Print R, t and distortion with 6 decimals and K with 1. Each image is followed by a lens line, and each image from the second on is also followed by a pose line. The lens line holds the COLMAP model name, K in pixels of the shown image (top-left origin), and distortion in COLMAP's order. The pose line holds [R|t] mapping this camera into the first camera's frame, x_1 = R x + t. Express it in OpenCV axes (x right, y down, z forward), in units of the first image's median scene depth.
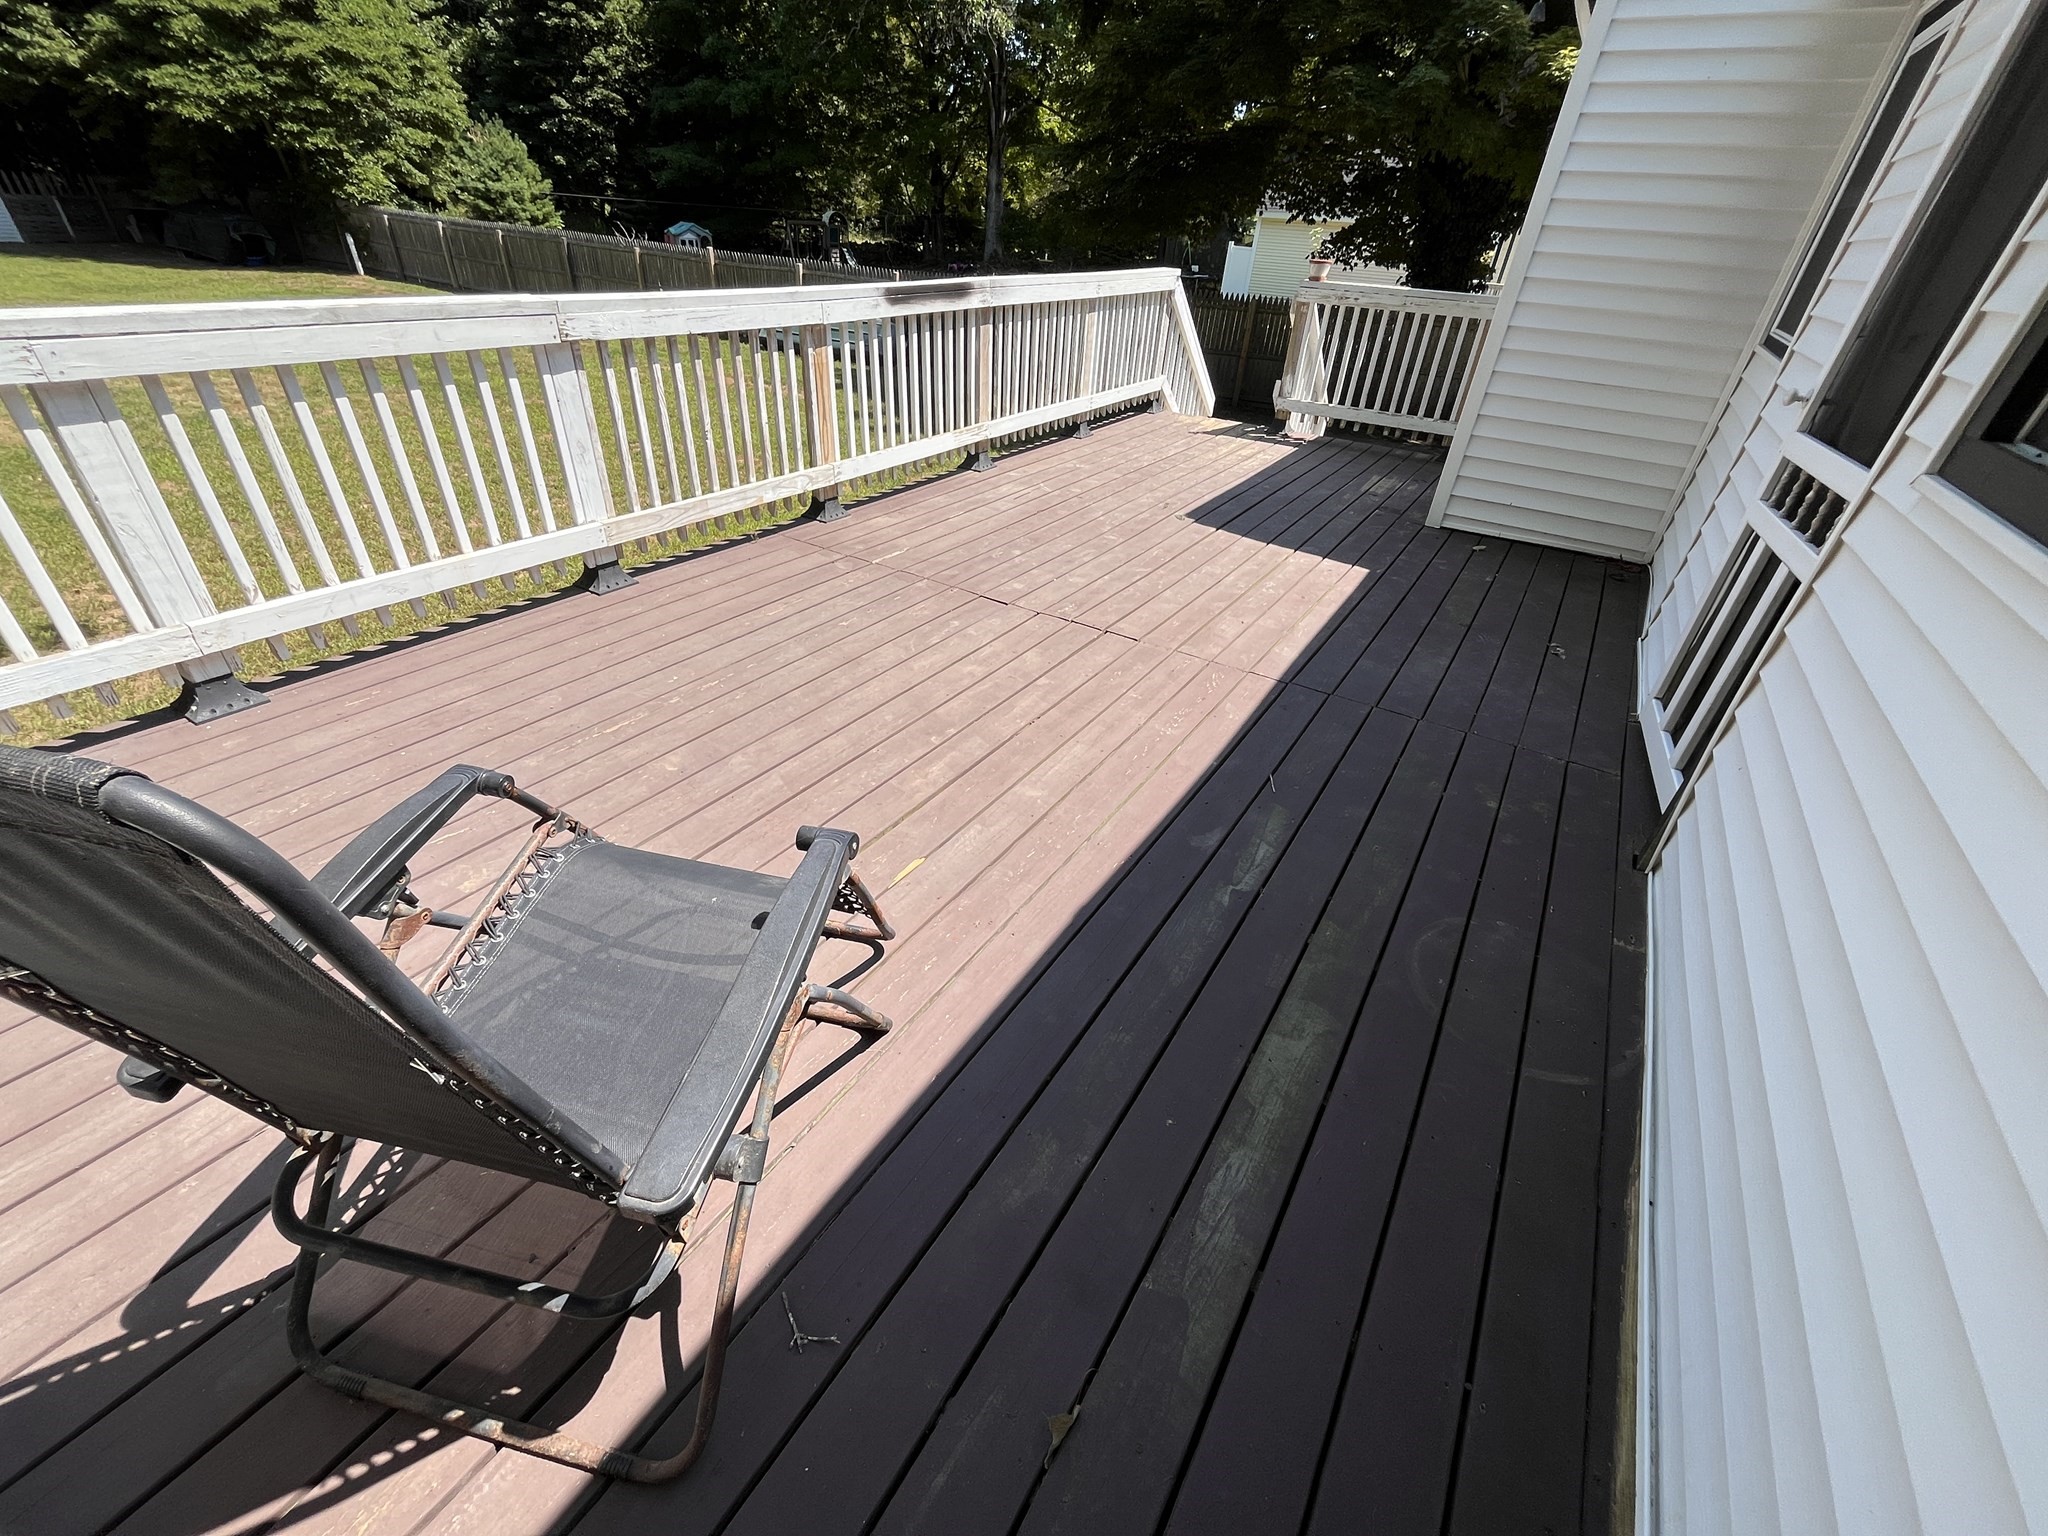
lens RADIAL K [[833.4, 0, 1012.5], [0, 833.4, 757.8], [0, 0, 1]] dist [-0.001331, 0.000252]
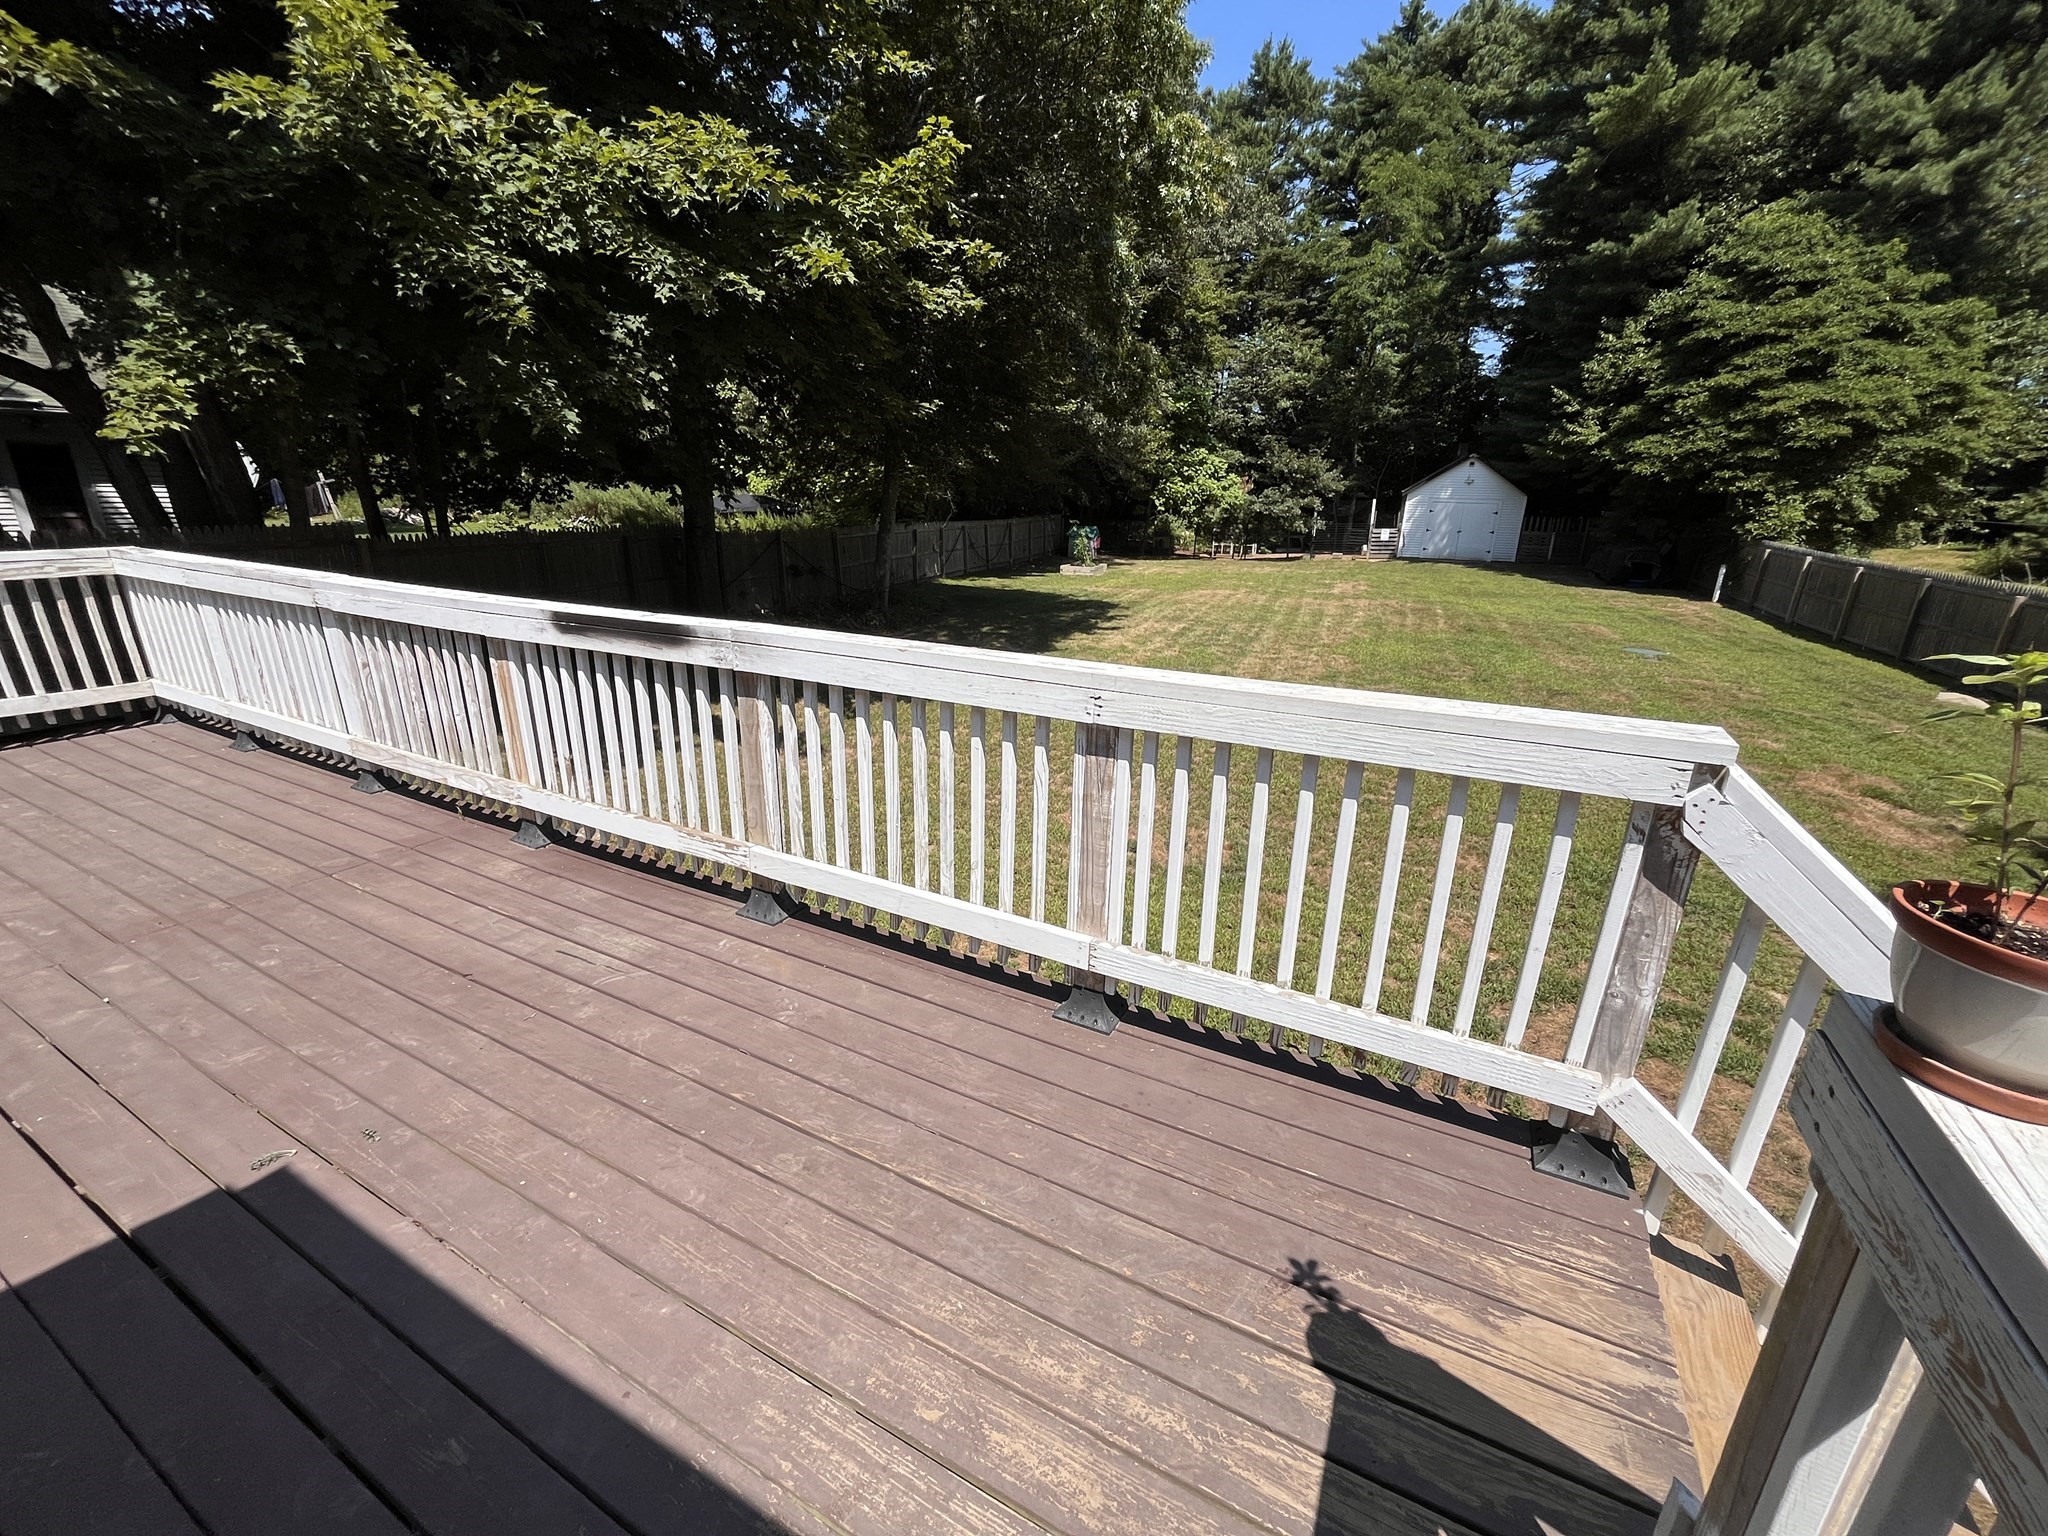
lens RADIAL K [[826.1, 0, 1024.0], [0, 826.1, 768.0], [0, 0, 1]] dist [-0.002111, -0.000161]
pose [[0.105254, 0.270511, -0.956946, 0.067891], [-0.556902, 0.813277, 0.168645, -0.084706], [0.823882, 0.515175, 0.236249, 0.130005]]
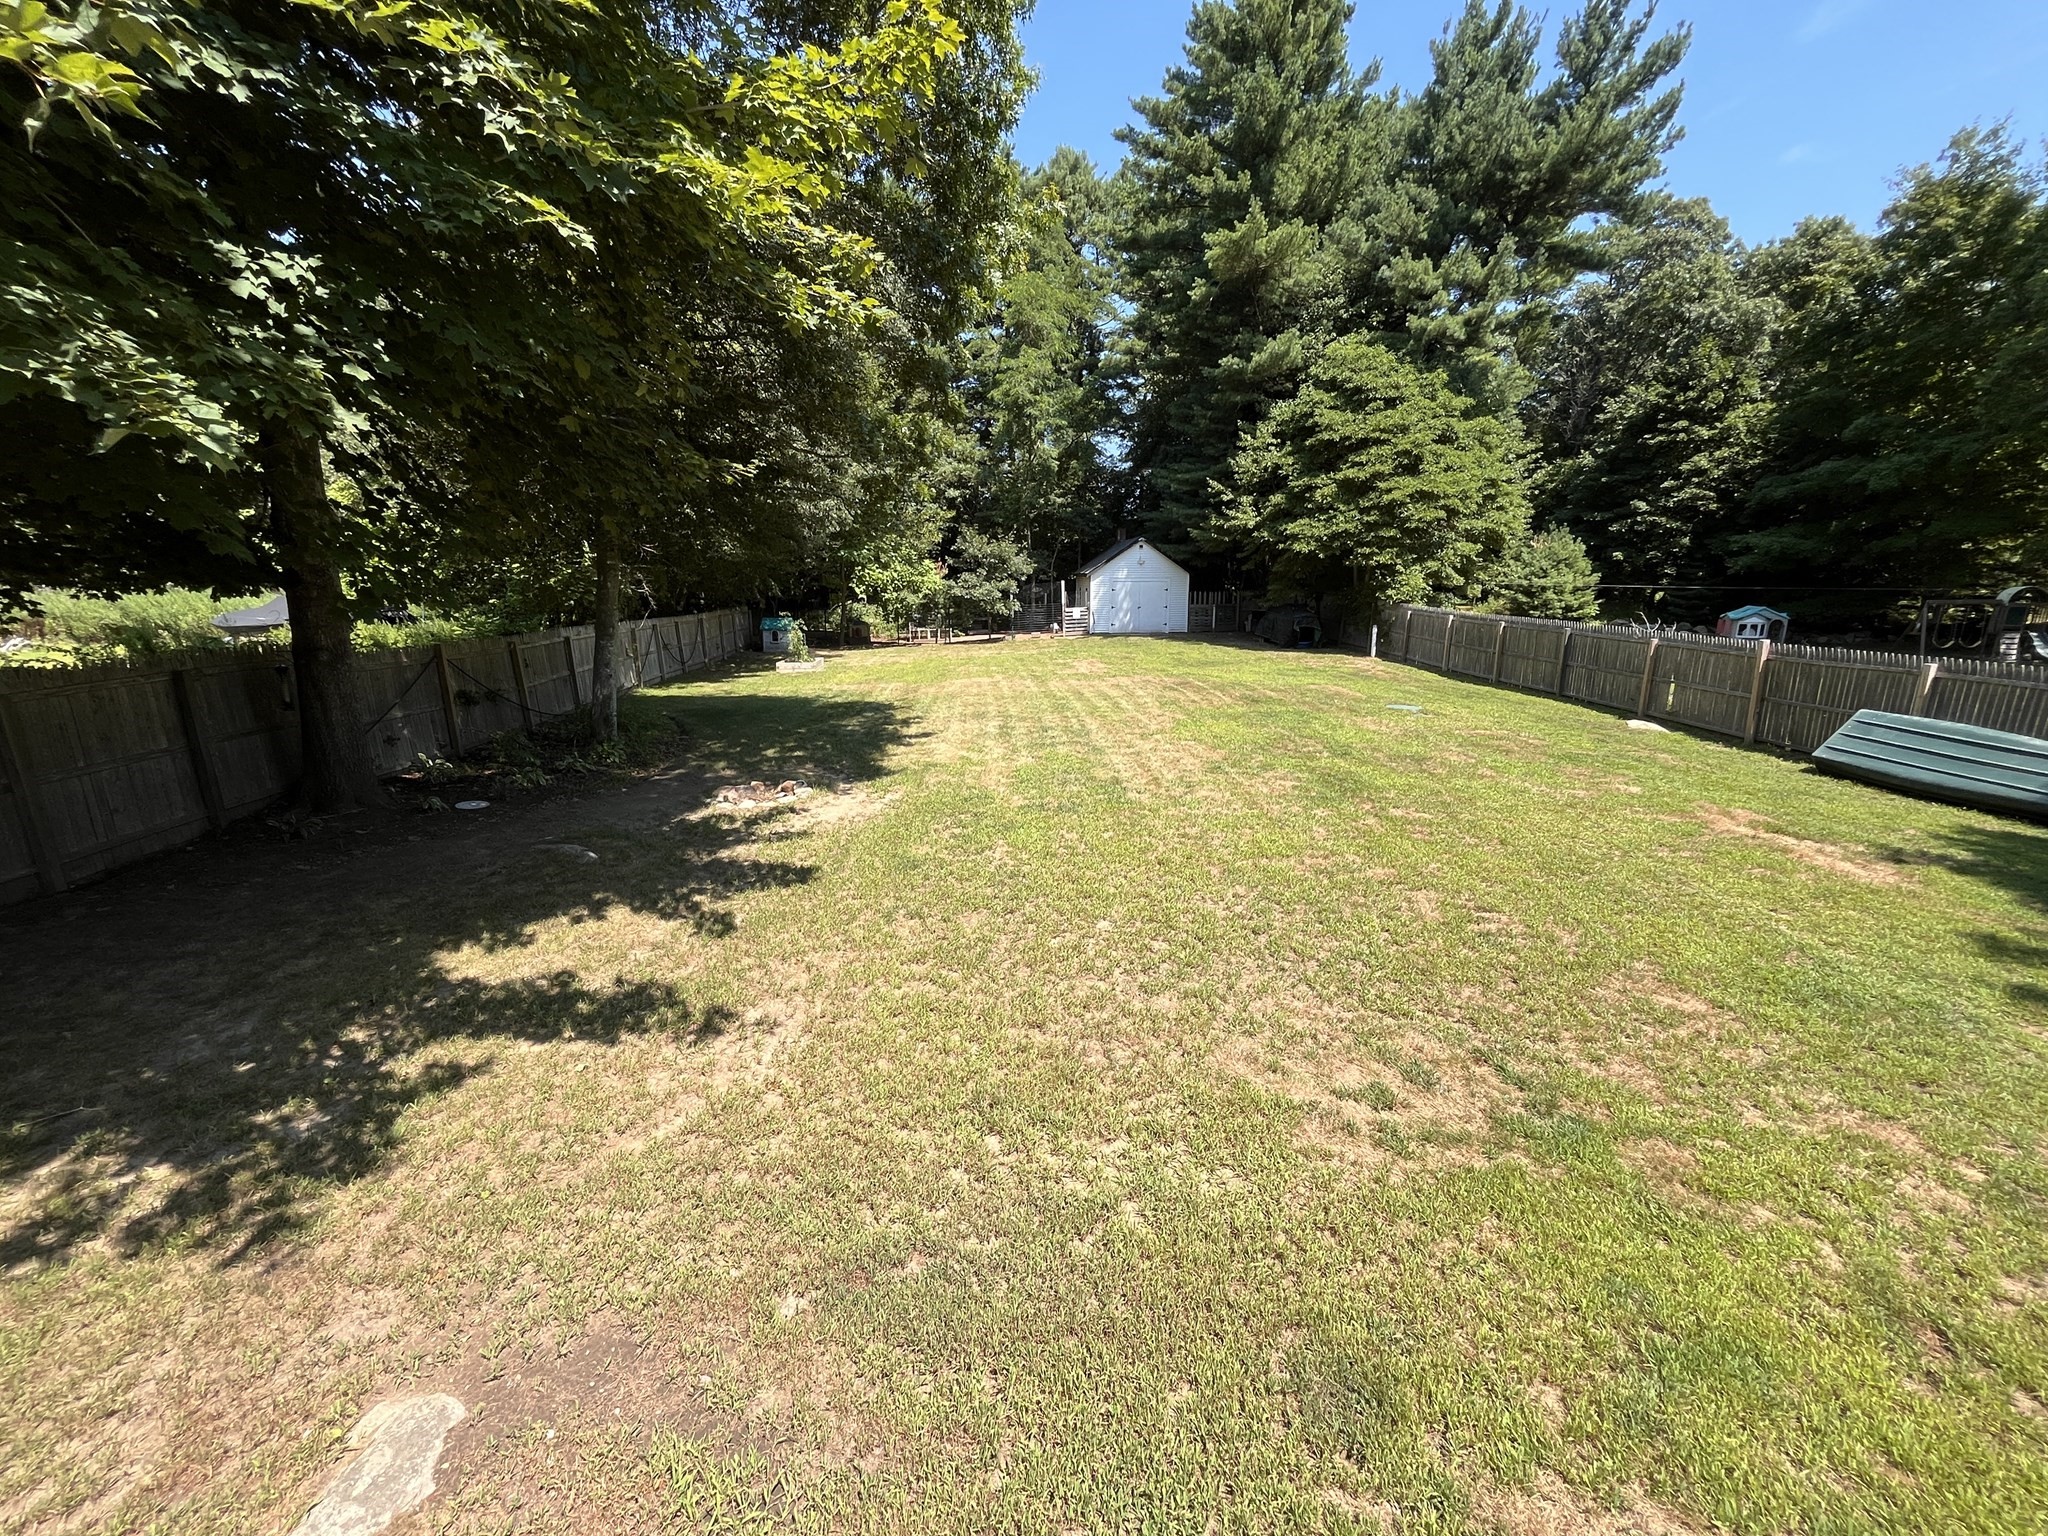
lens RADIAL K [[828.2, 0, 1017.2], [0, 828.2, 766.2], [0, 0, 1]] dist [-0.001371, -0.000442]
pose [[0.499805, 0.135430, -0.855484, -0.023606], [-0.446175, 0.886826, -0.120281, -0.059556], [0.742376, 0.441813, 0.503666, 0.085759]]
